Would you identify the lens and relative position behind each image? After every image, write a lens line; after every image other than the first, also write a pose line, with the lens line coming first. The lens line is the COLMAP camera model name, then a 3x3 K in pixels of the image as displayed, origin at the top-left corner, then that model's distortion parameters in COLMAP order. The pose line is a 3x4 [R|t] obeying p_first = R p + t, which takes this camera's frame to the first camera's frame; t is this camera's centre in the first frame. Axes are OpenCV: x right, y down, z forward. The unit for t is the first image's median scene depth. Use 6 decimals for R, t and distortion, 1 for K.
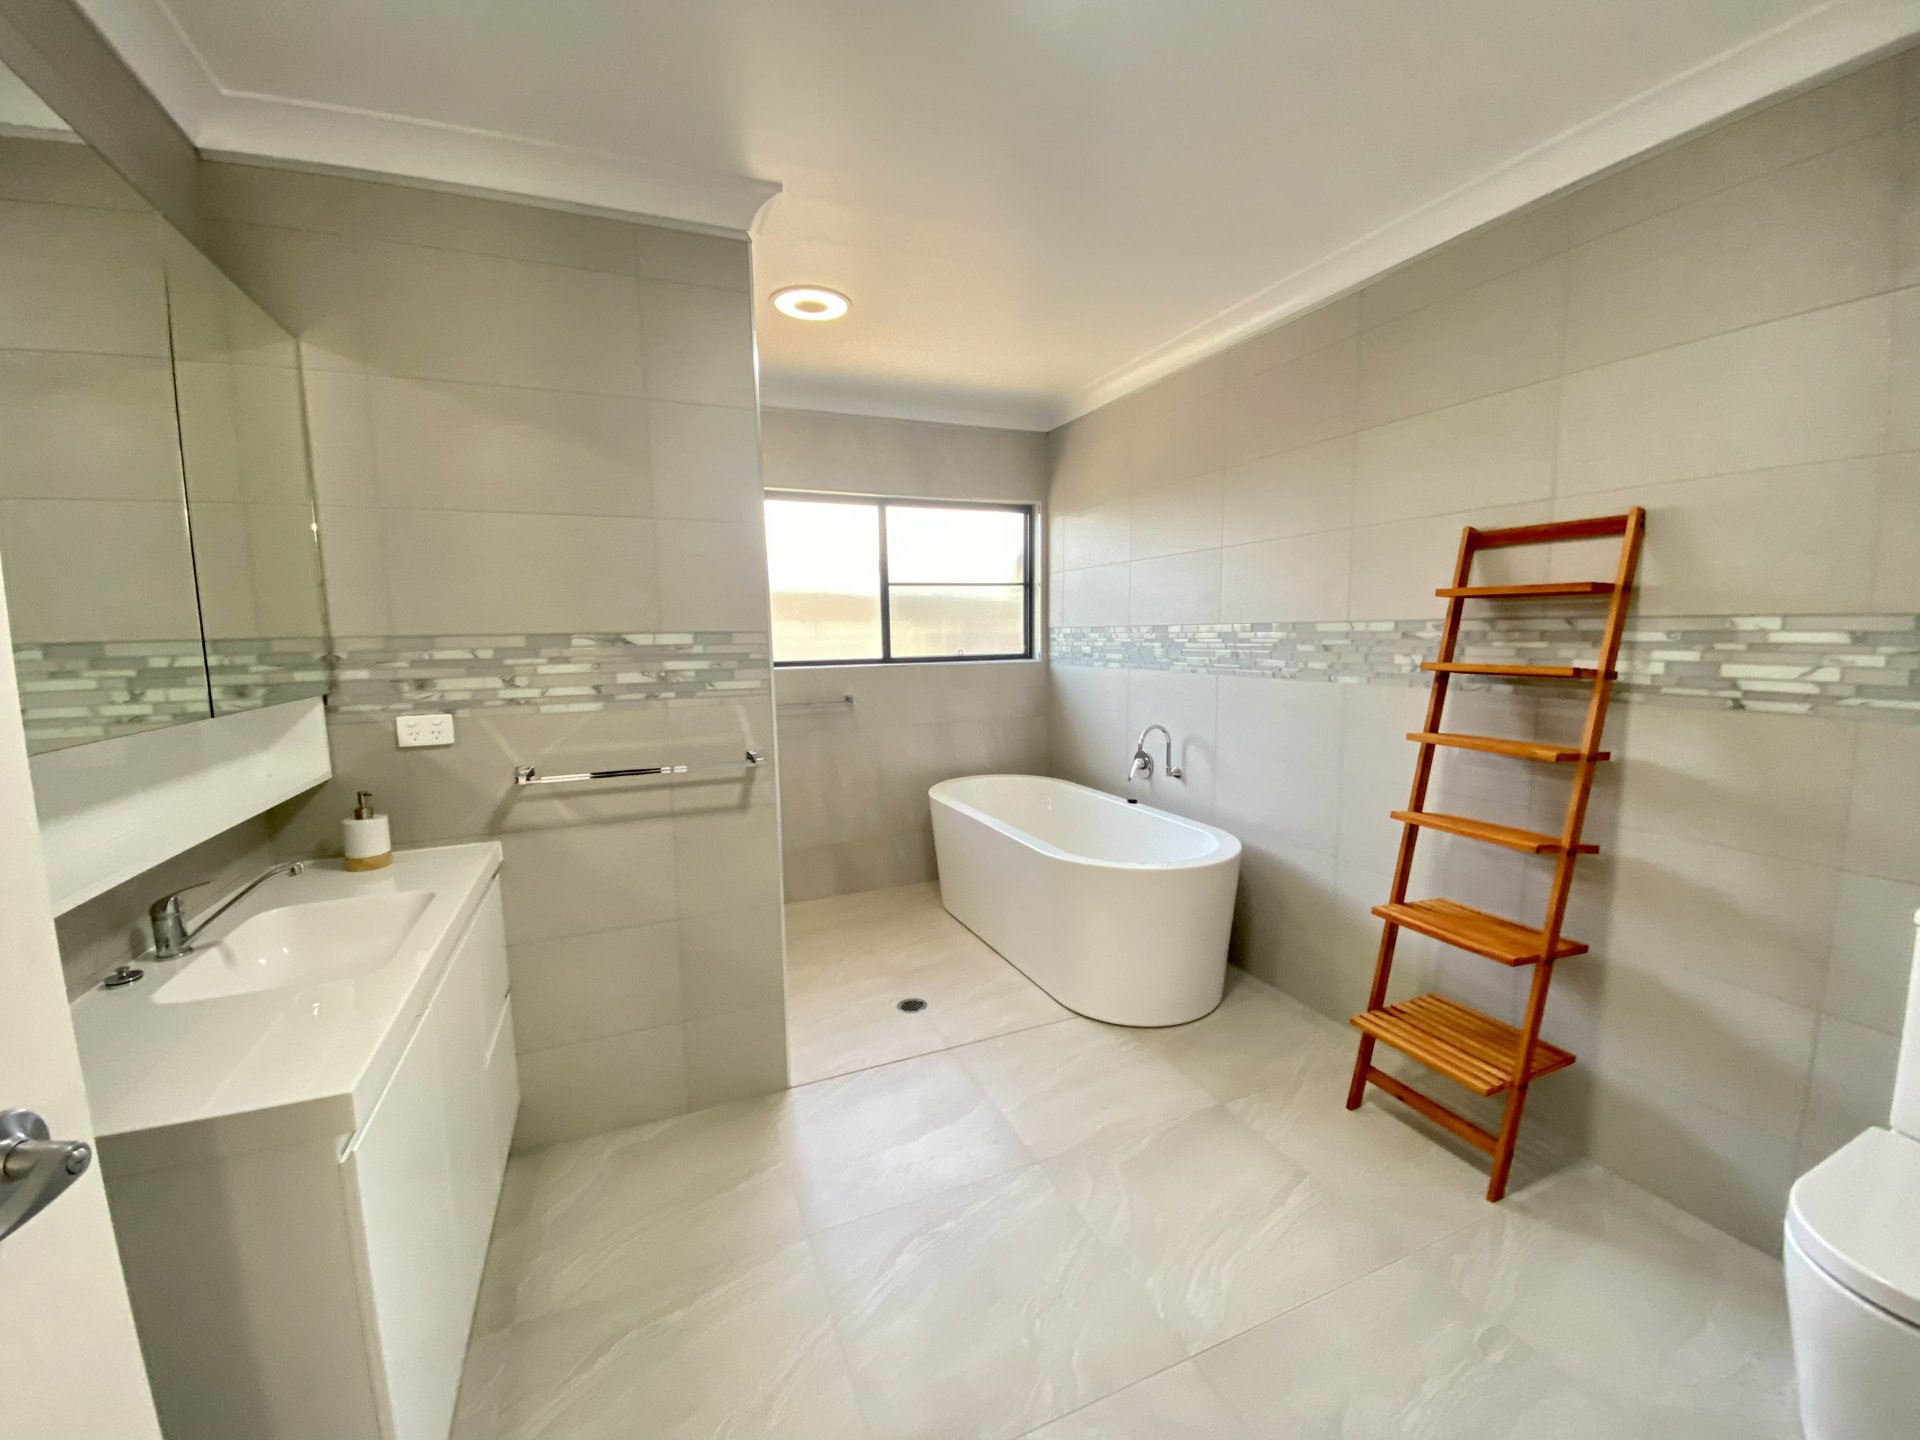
lens RADIAL K [[794.7, 0, 966.5], [0, 794.7, 723.5], [0, 0, 1]] dist [0.013443, -0.012077]
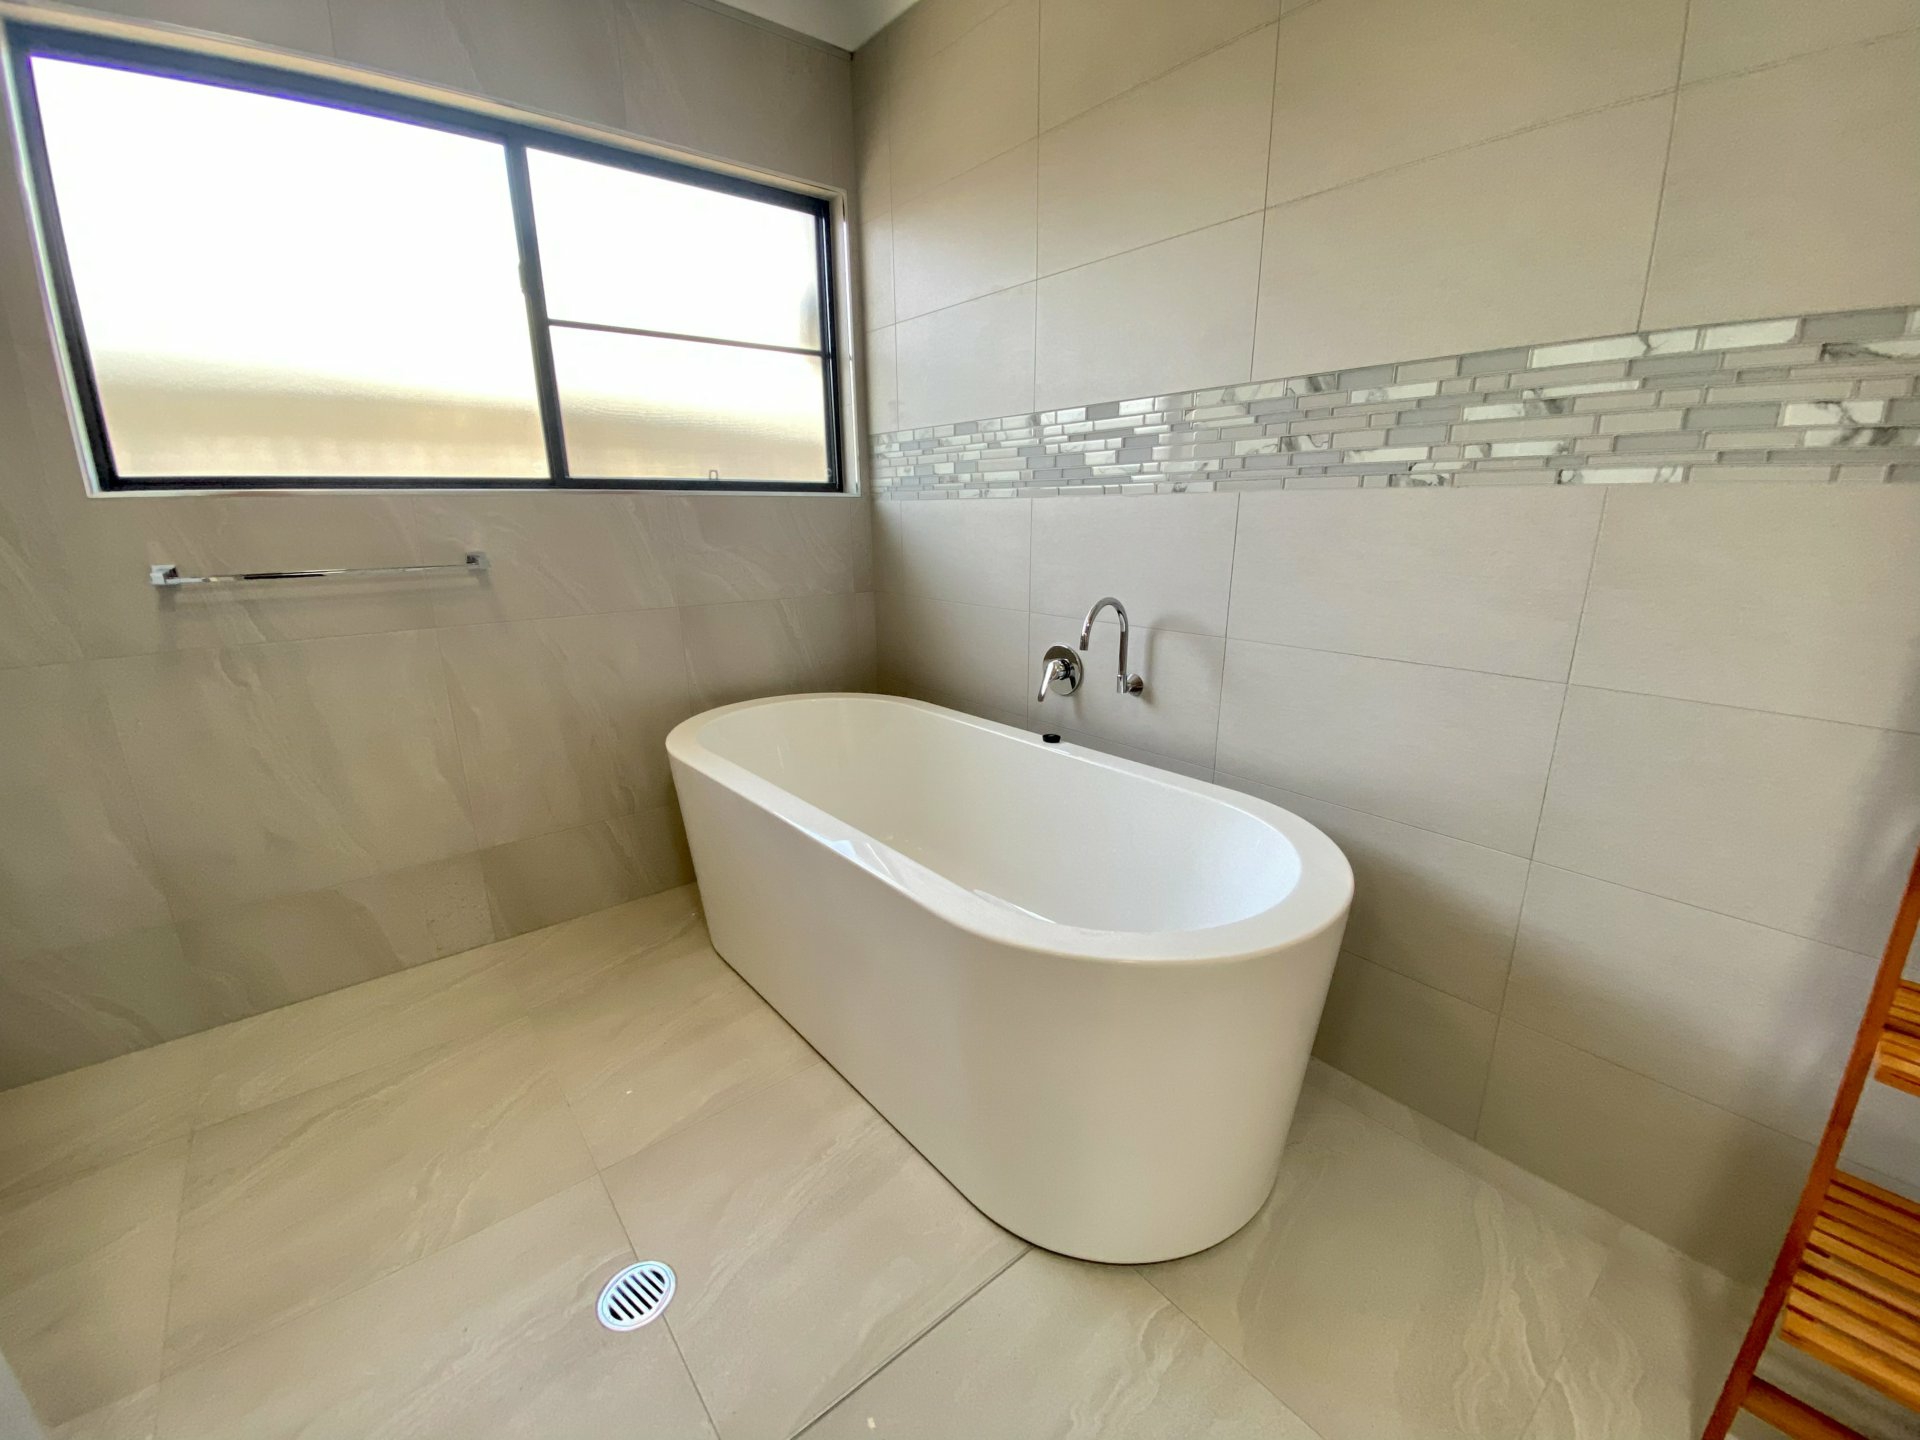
lens RADIAL K [[811.1, 0, 972.7], [0, 811.1, 740.2], [0, 0, 1]] dist [0.018287, -0.021083]
pose [[0.961948, -0.067082, 0.264870, 0.004260], [0.024763, 0.986808, 0.159988, 0.006226], [-0.272108, -0.147341, 0.950919, 0.454545]]
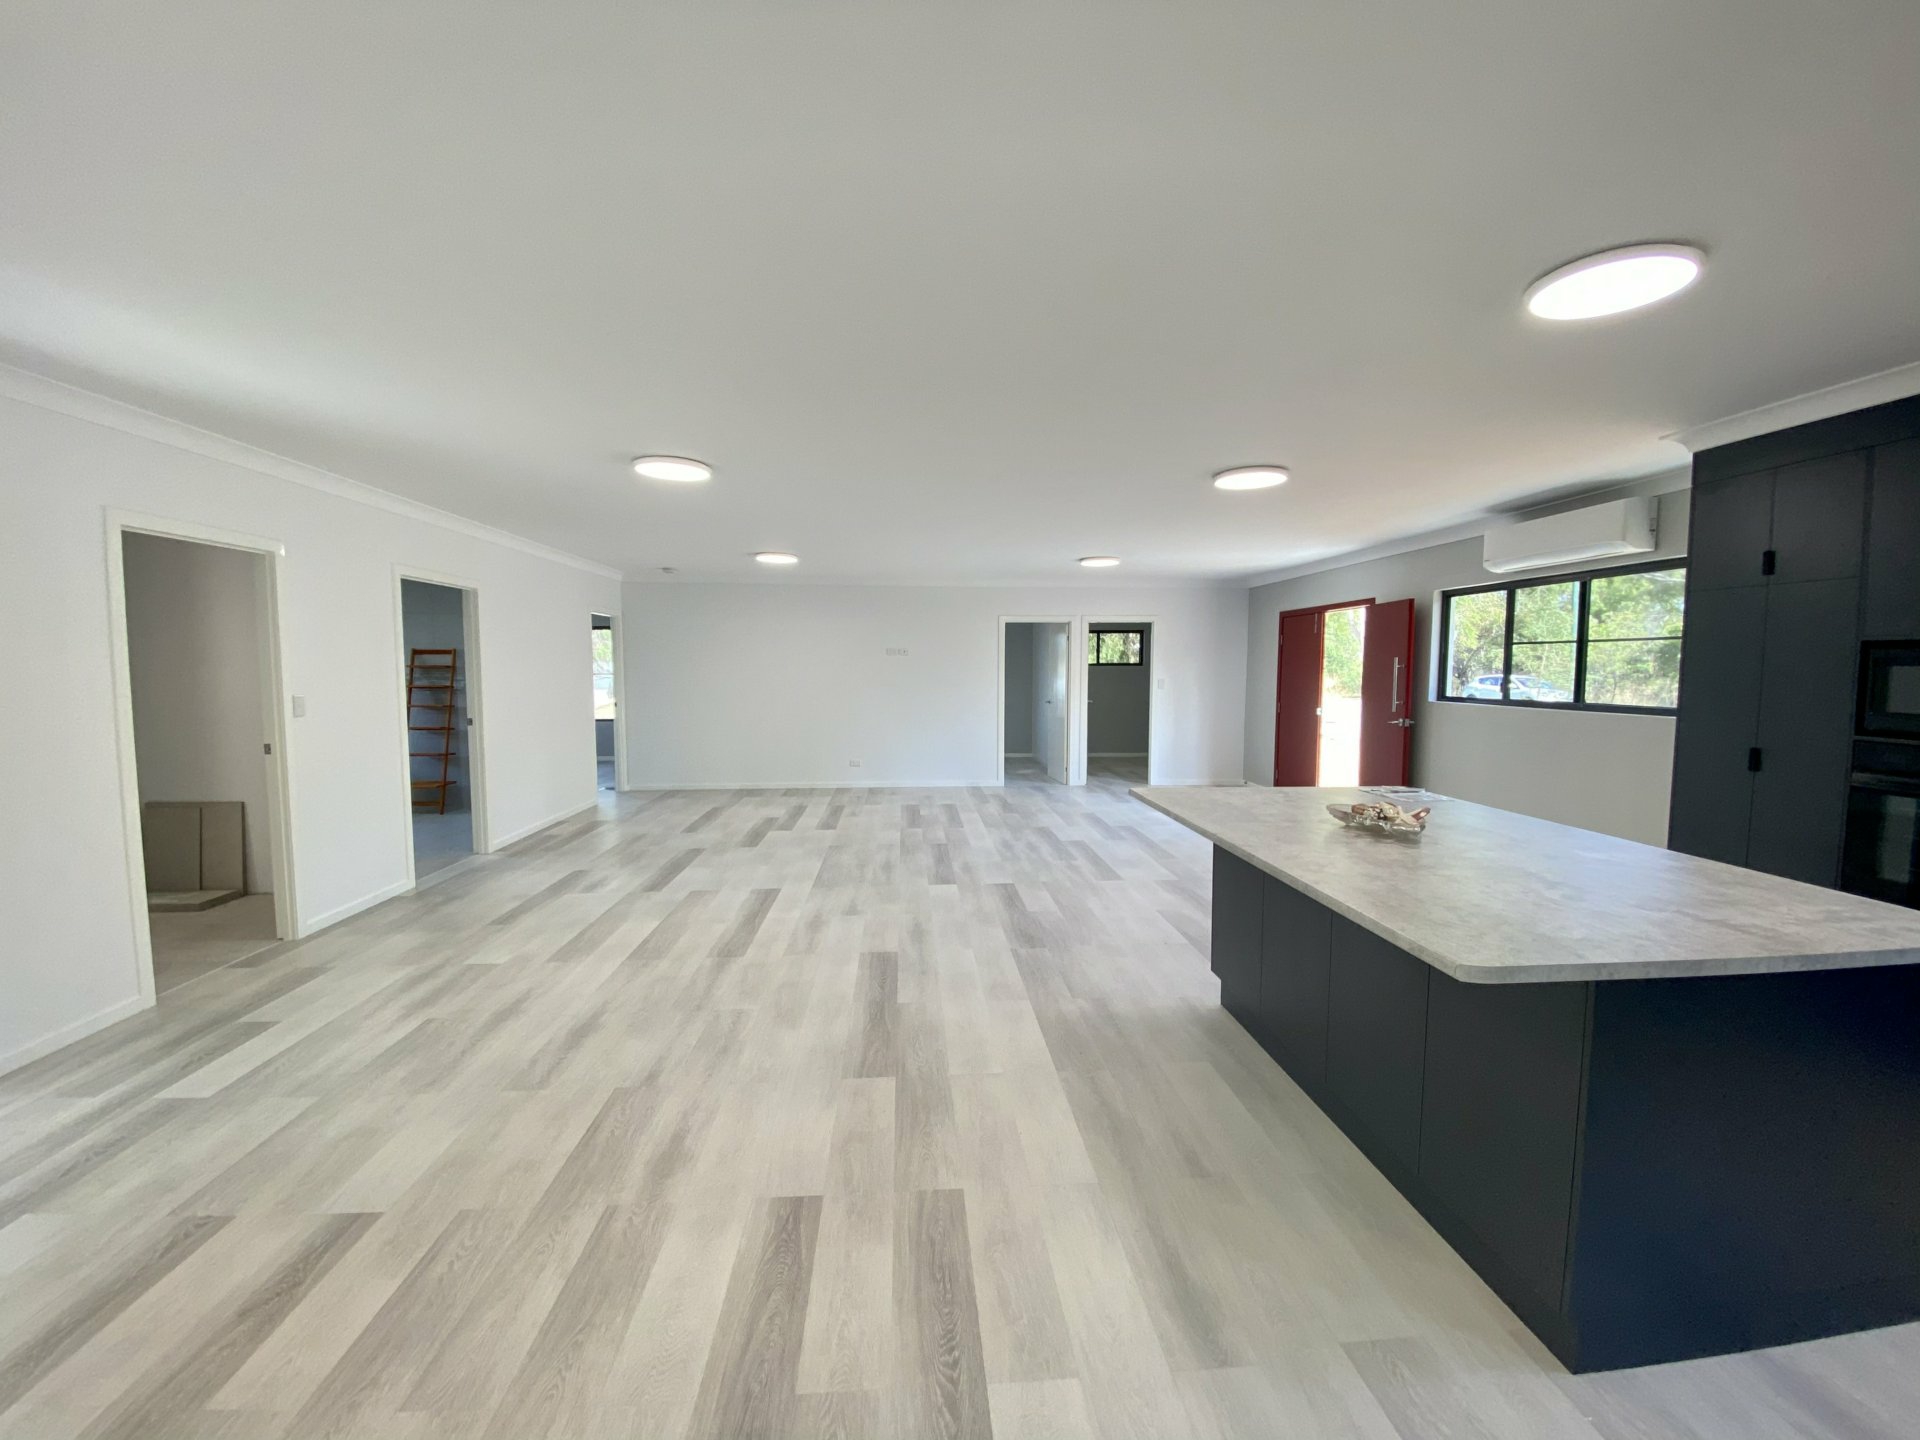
lens RADIAL K [[794.7, 0, 966.5], [0, 794.7, 723.5], [0, 0, 1]] dist [0.013443, -0.012077]
pose [[0.311554, -0.050231, 0.948900, -1.148162], [0.101783, 0.994621, 0.019232, 0.159230], [-0.944762, 0.090590, 0.314991, -1.403200]]
